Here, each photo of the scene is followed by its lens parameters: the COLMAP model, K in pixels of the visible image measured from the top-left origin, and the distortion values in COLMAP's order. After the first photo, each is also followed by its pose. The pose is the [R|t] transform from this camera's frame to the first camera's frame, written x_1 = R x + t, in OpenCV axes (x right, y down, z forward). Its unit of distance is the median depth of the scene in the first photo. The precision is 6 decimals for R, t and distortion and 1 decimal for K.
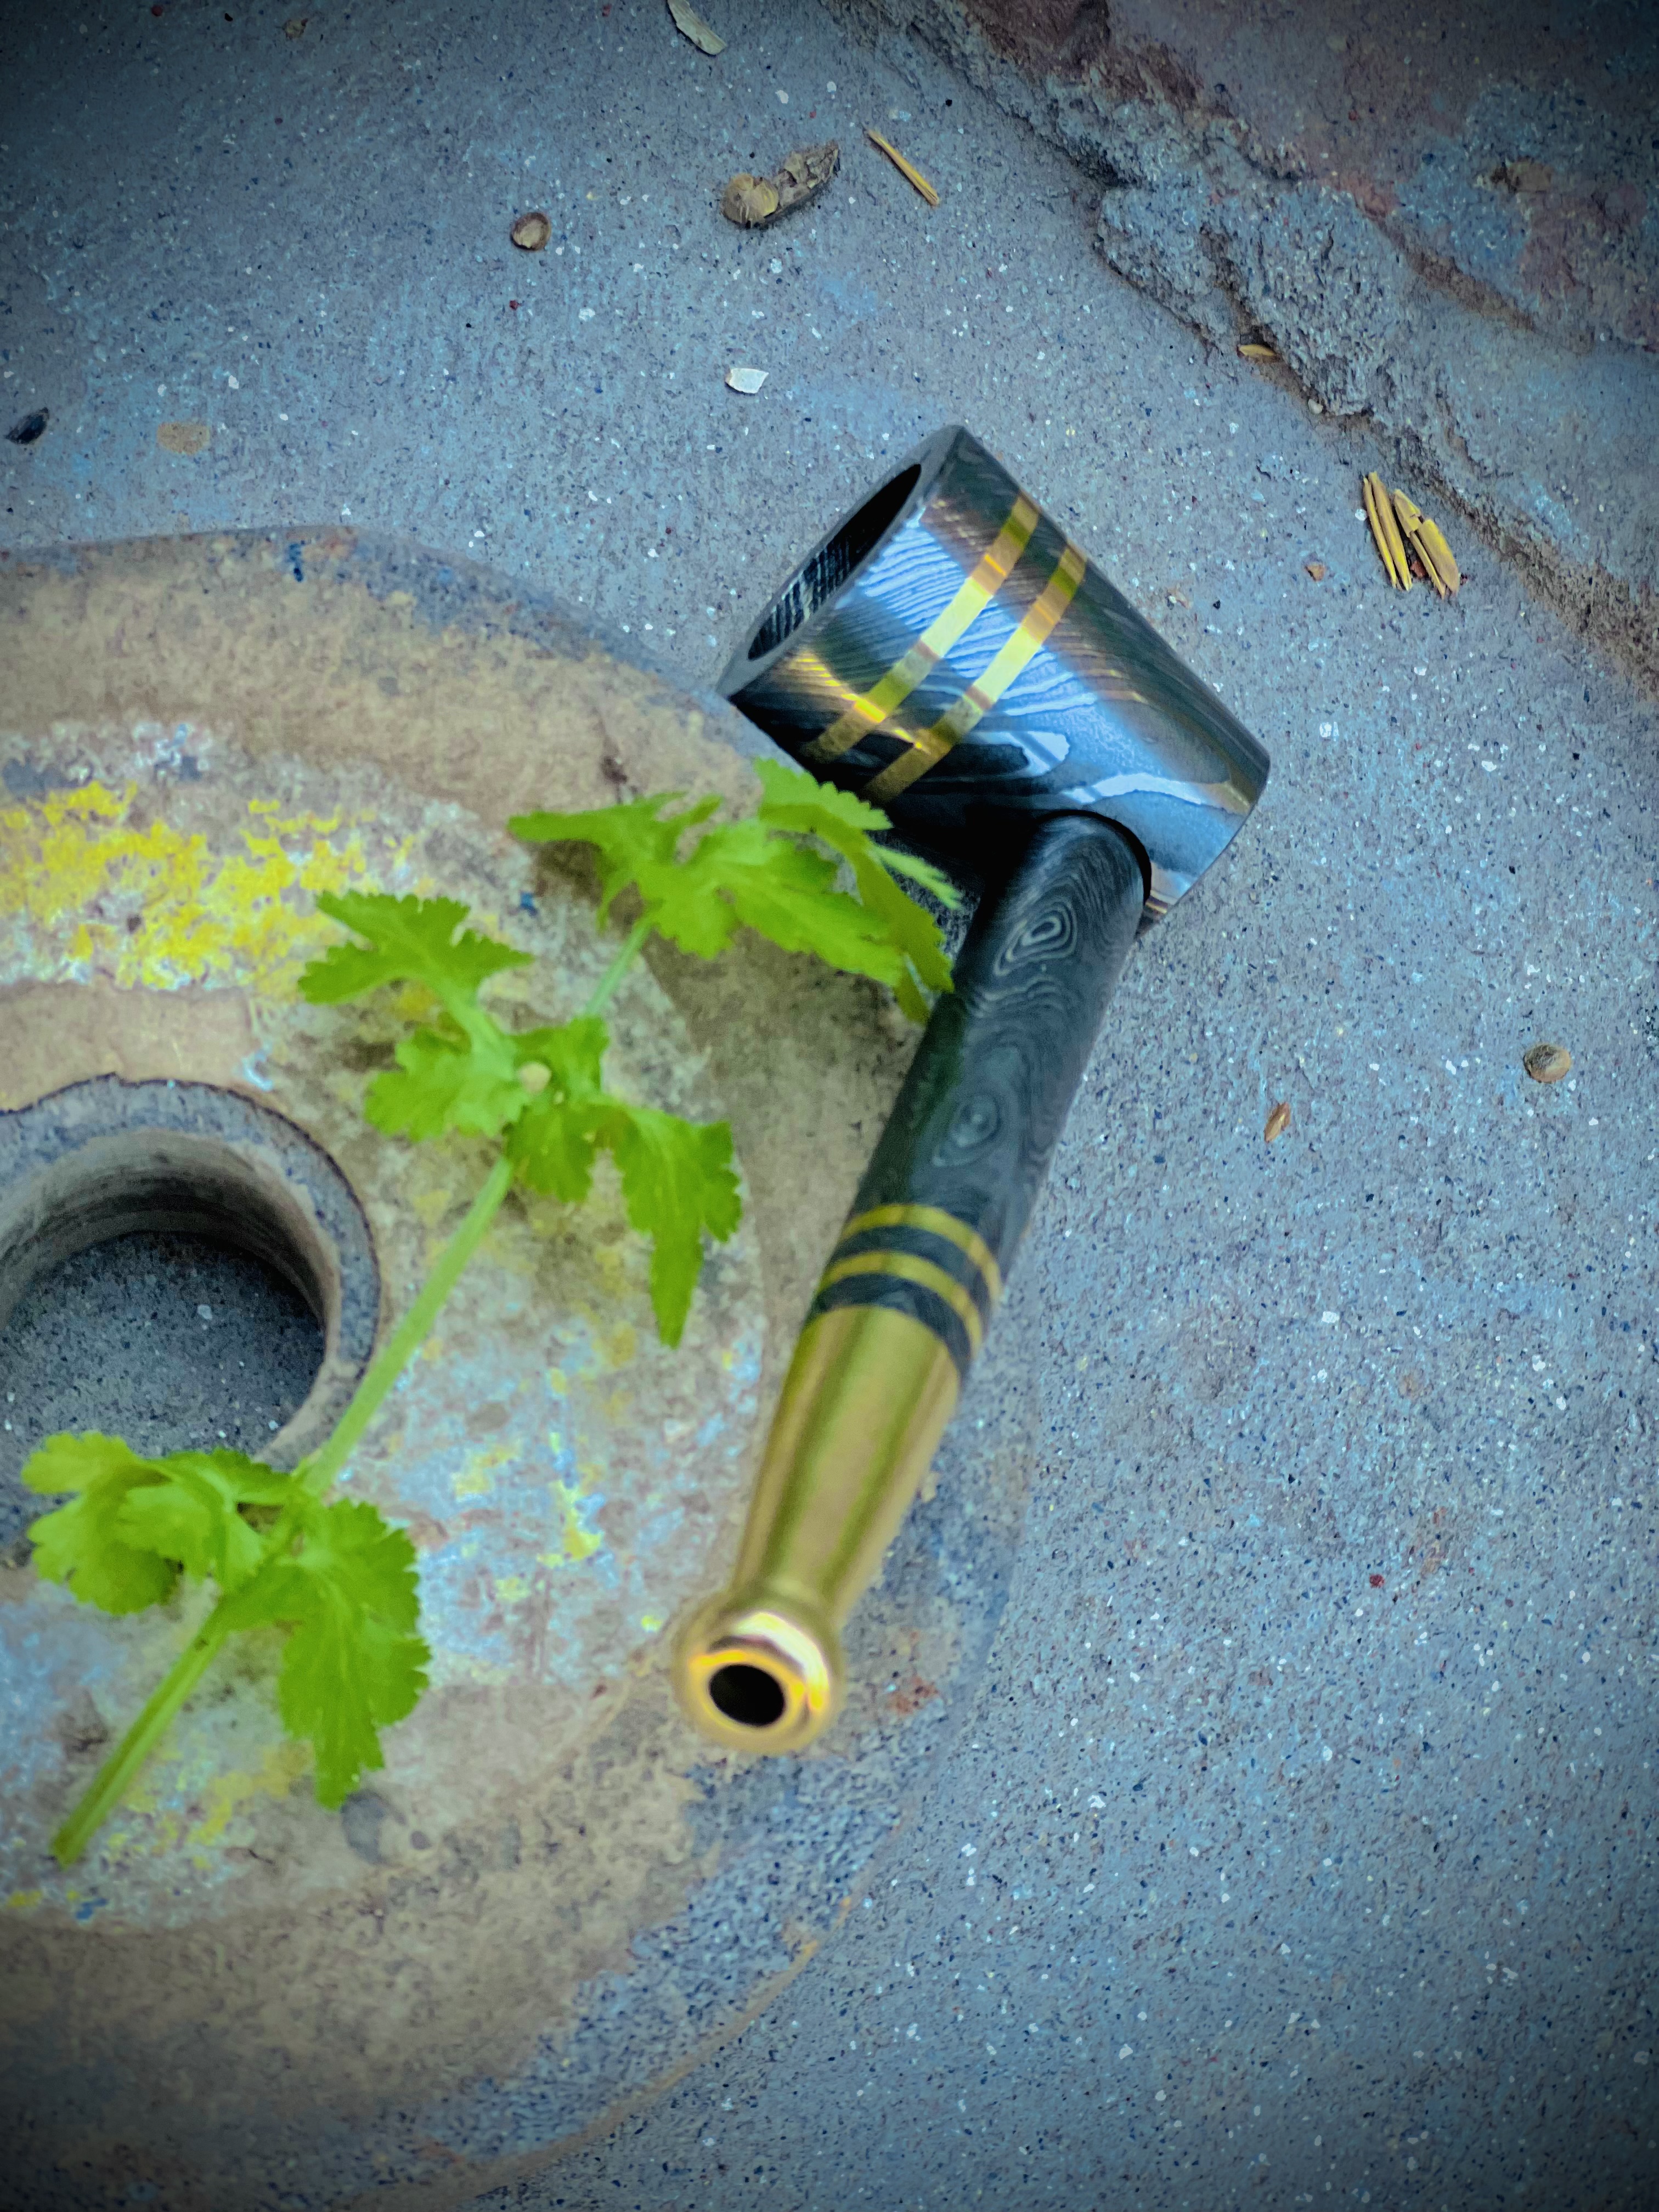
lens RADIAL K [[5003.9, 0, 867.0], [0, 5003.9, 1101.6], [0, 0, 1]] dist [-0.060591, 2.424107]
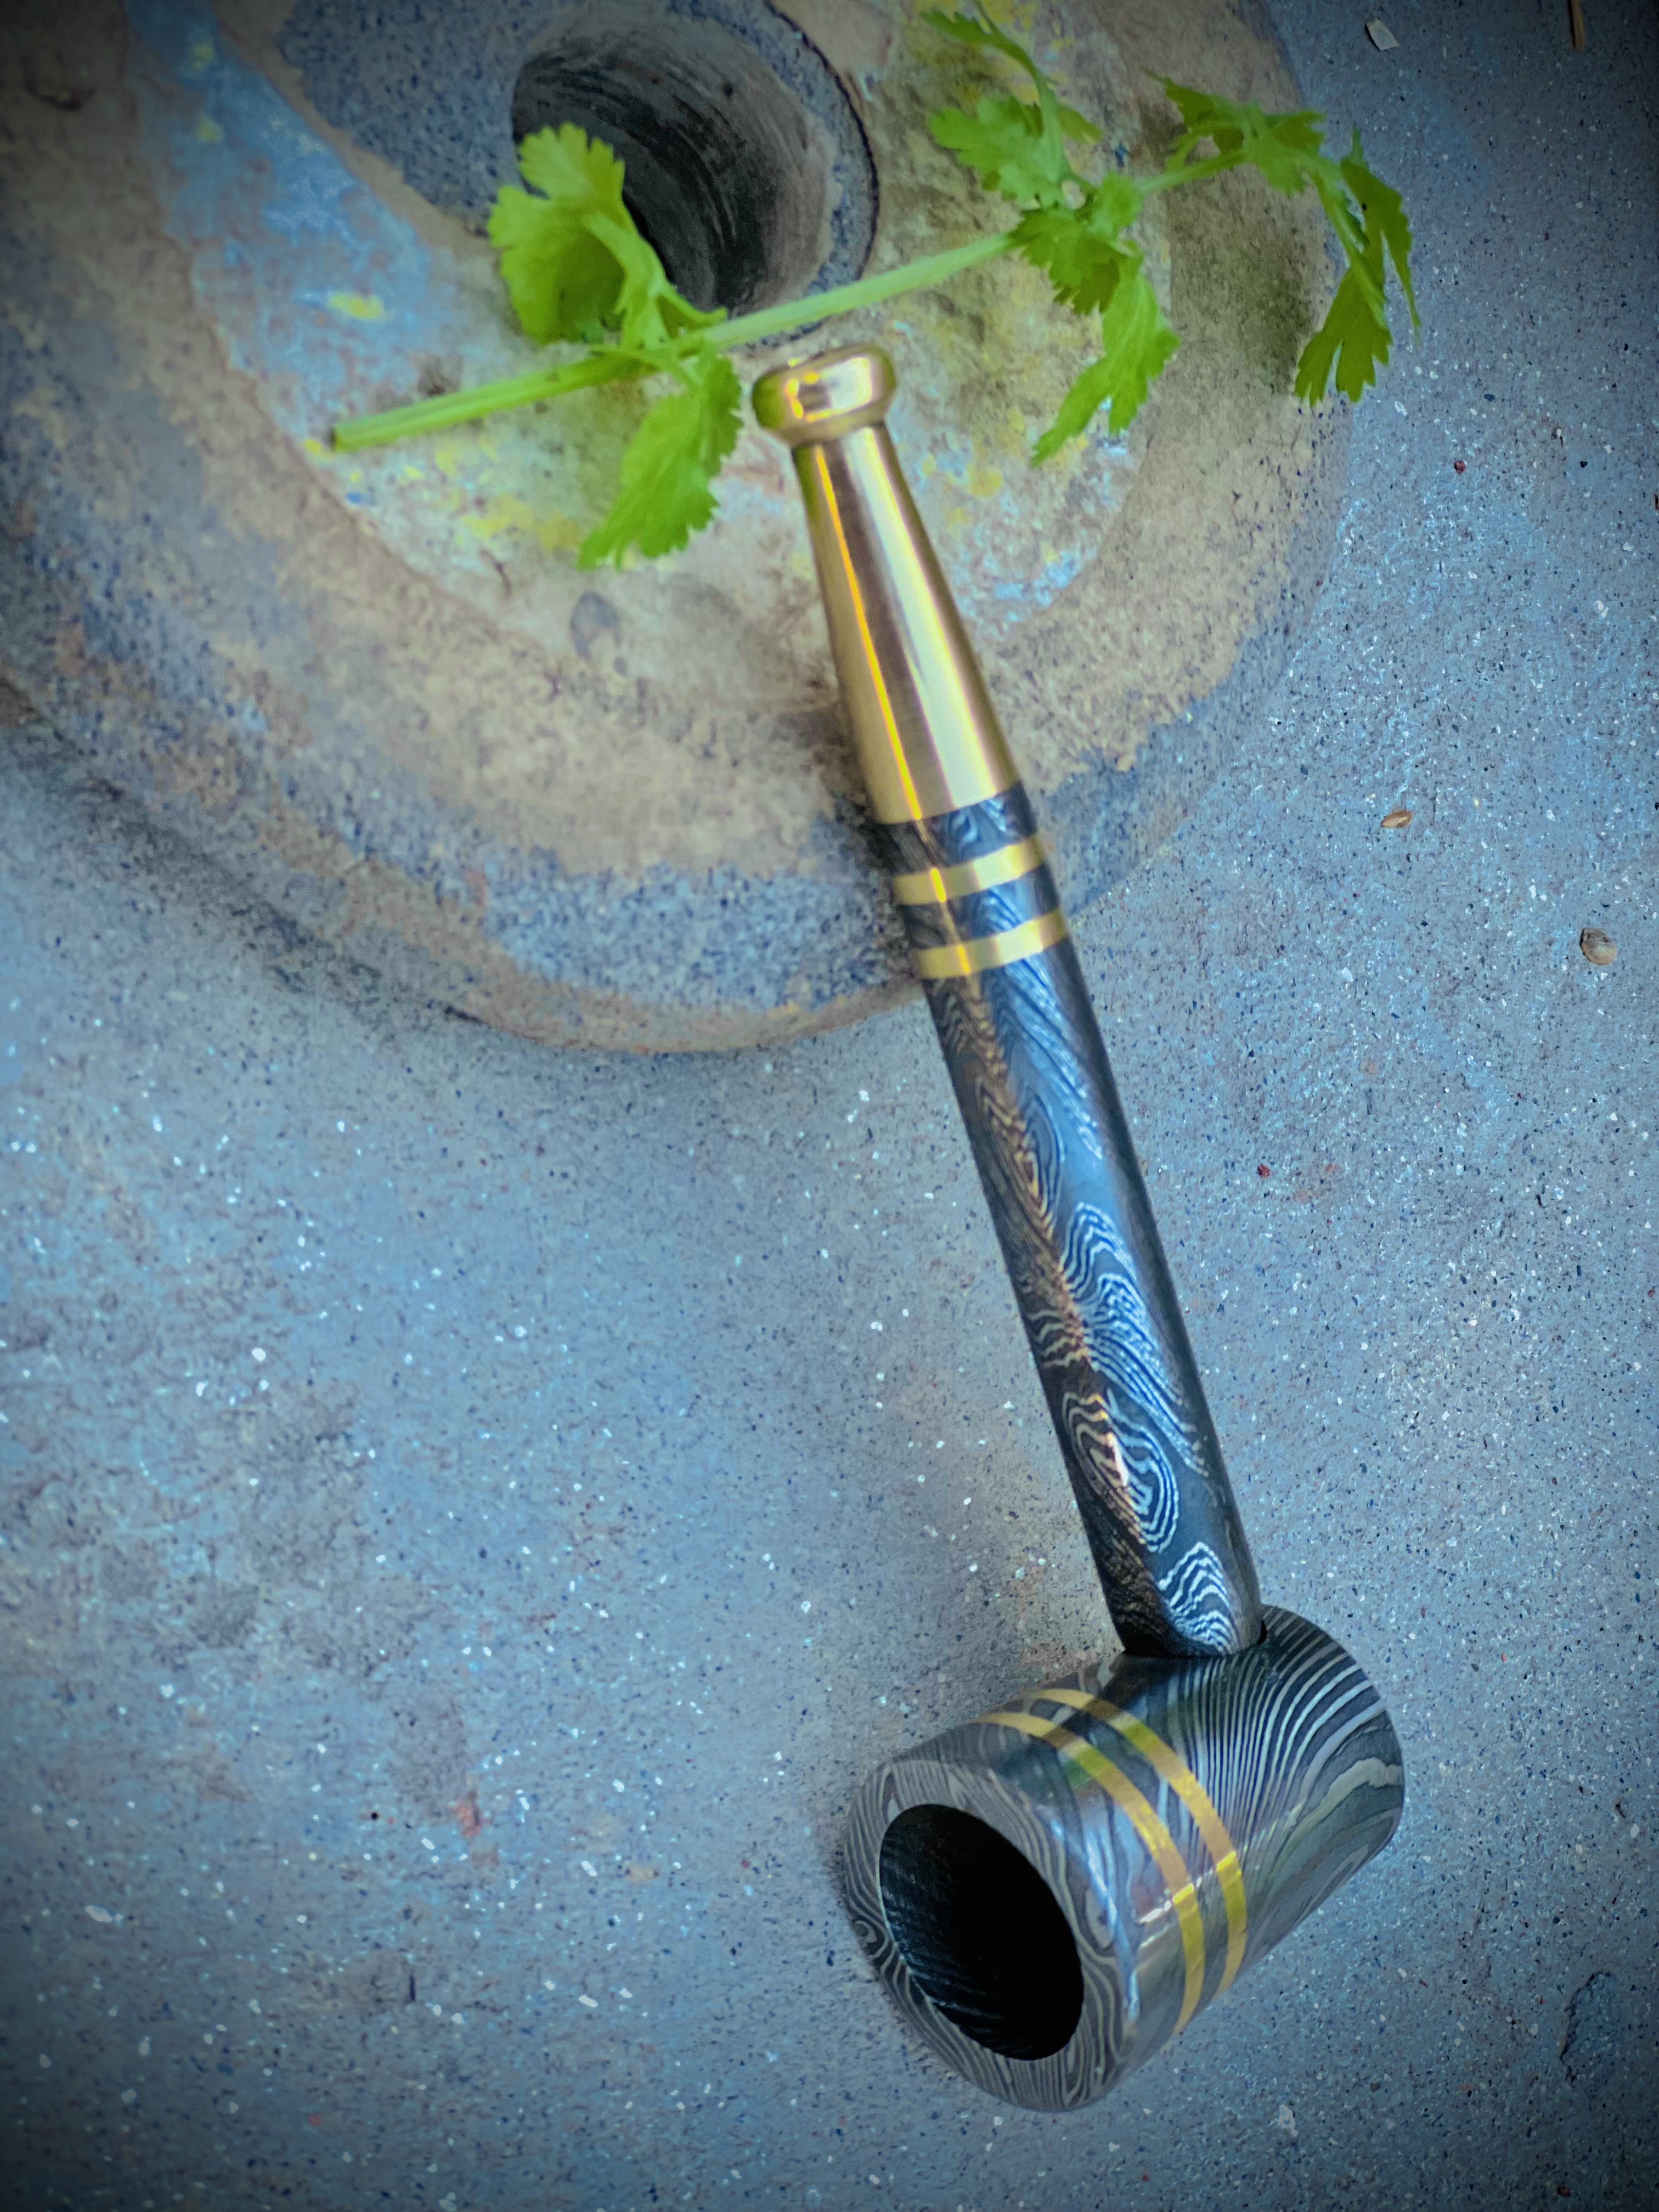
lens RADIAL K [[5010.1, 0, 826.1], [0, 5010.1, 1108.9], [0, 0, 1]] dist [-0.336212, 6.453535]
pose [[0.752001, 0.642727, 0.146276, -0.140822], [-0.608186, 0.762115, -0.222015, 0.397877], [-0.254174, 0.077993, 0.964009, -0.017544]]
